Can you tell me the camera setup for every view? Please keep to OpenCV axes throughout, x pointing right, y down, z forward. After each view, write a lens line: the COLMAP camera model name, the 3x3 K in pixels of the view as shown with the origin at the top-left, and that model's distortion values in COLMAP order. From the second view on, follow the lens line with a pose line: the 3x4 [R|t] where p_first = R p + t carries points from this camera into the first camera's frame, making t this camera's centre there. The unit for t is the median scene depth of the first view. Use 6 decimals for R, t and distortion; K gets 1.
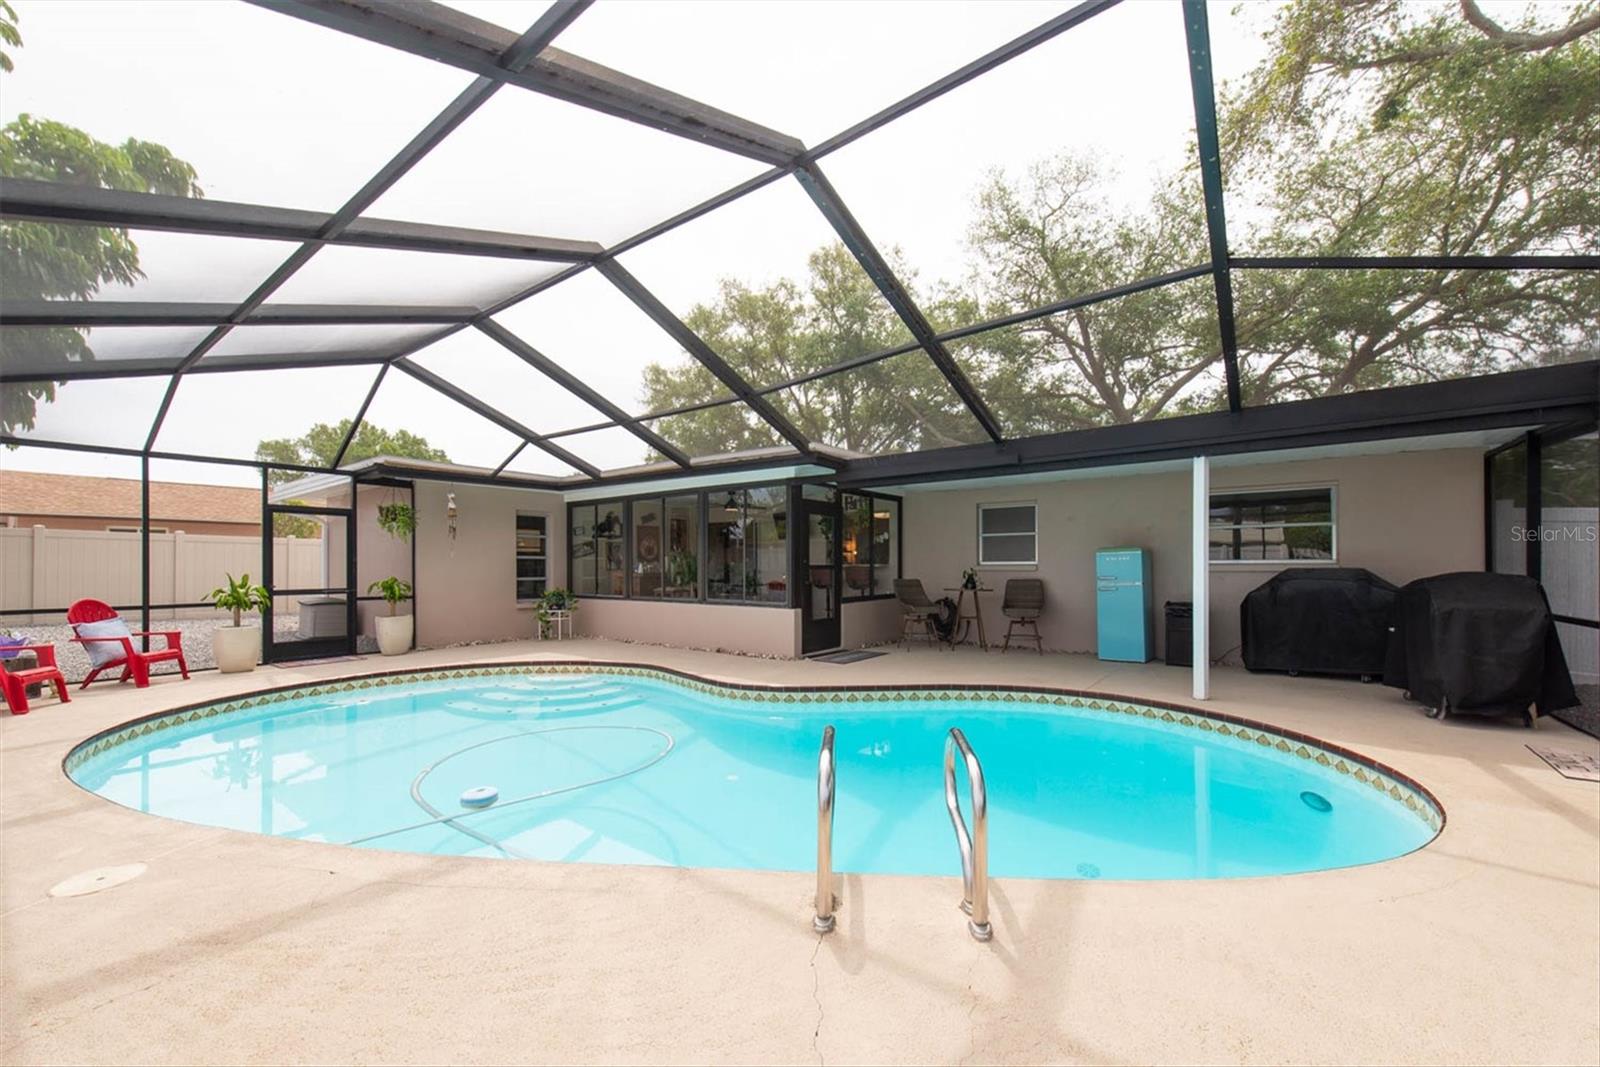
lens RADIAL K [[721.1, 0, 789.4], [0, 721.1, 568.4], [0, 0, 1]] dist [0.020822, -0.004754]
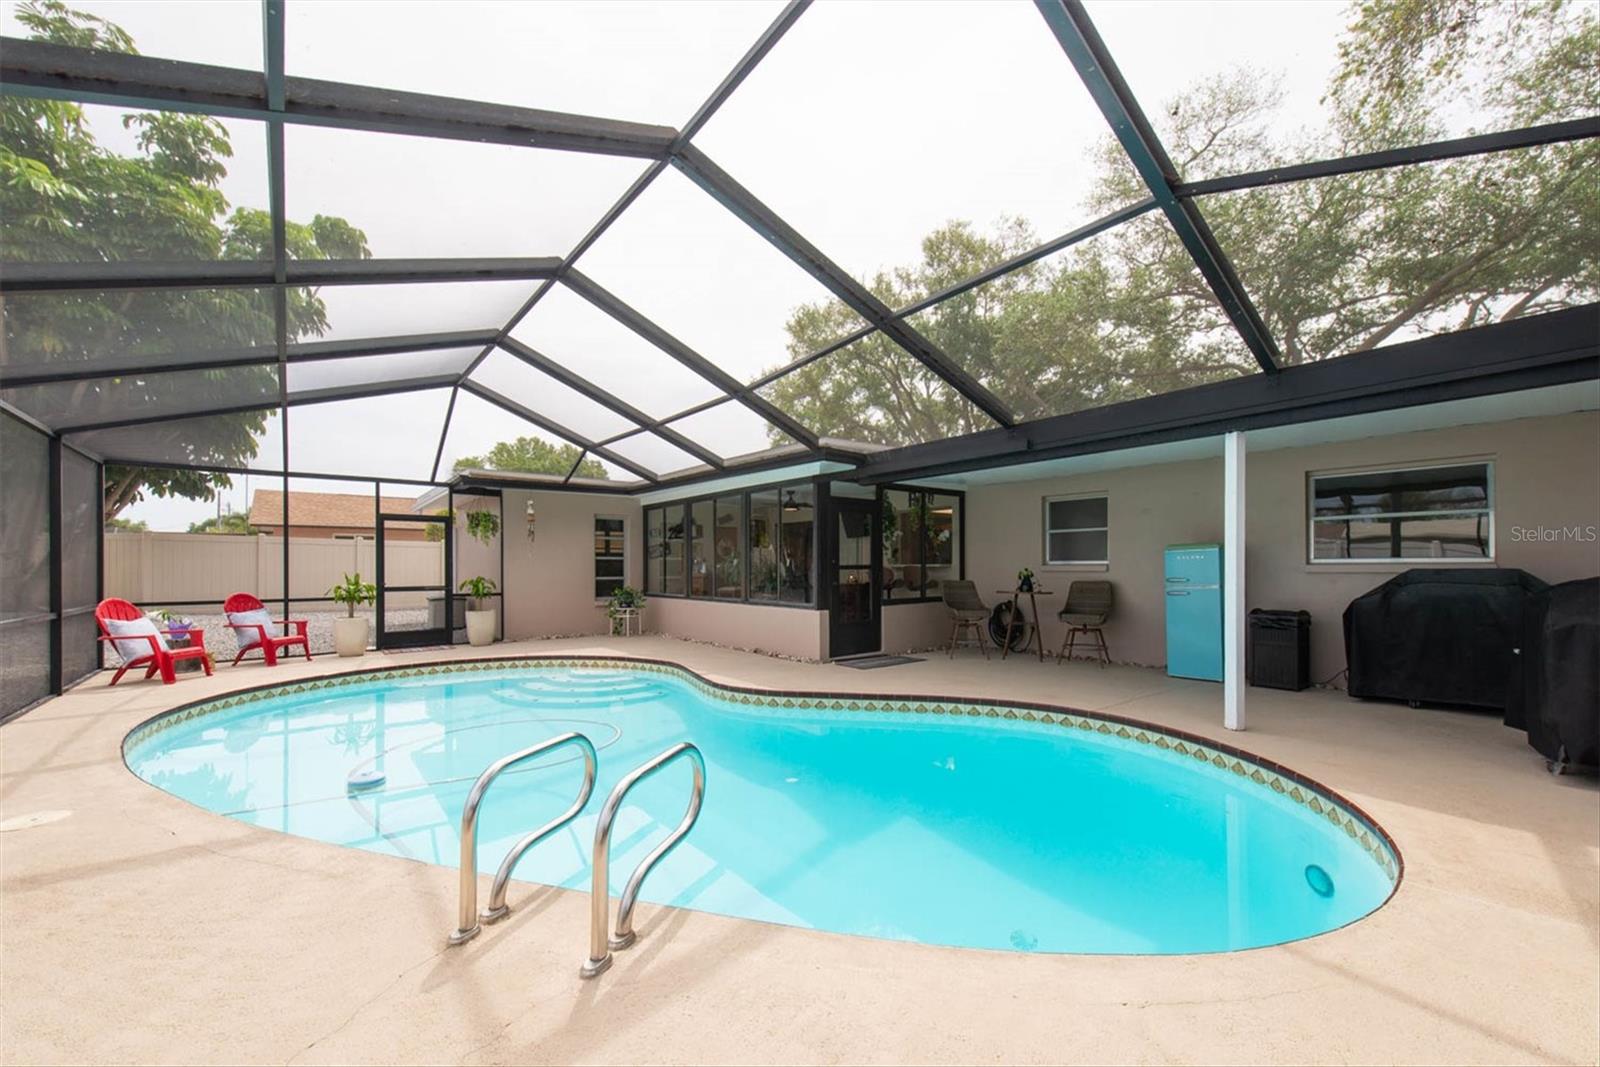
lens RADIAL K [[721.1, 0, 789.4], [0, 721.1, 568.4], [0, 0, 1]] dist [0.020822, -0.004754]
pose [[0.961998, 0.000449, -0.273058, 0.232471], [-0.000367, 1.000000, 0.000353, -0.000635], [0.273058, -0.000239, 0.961998, 0.058189]]
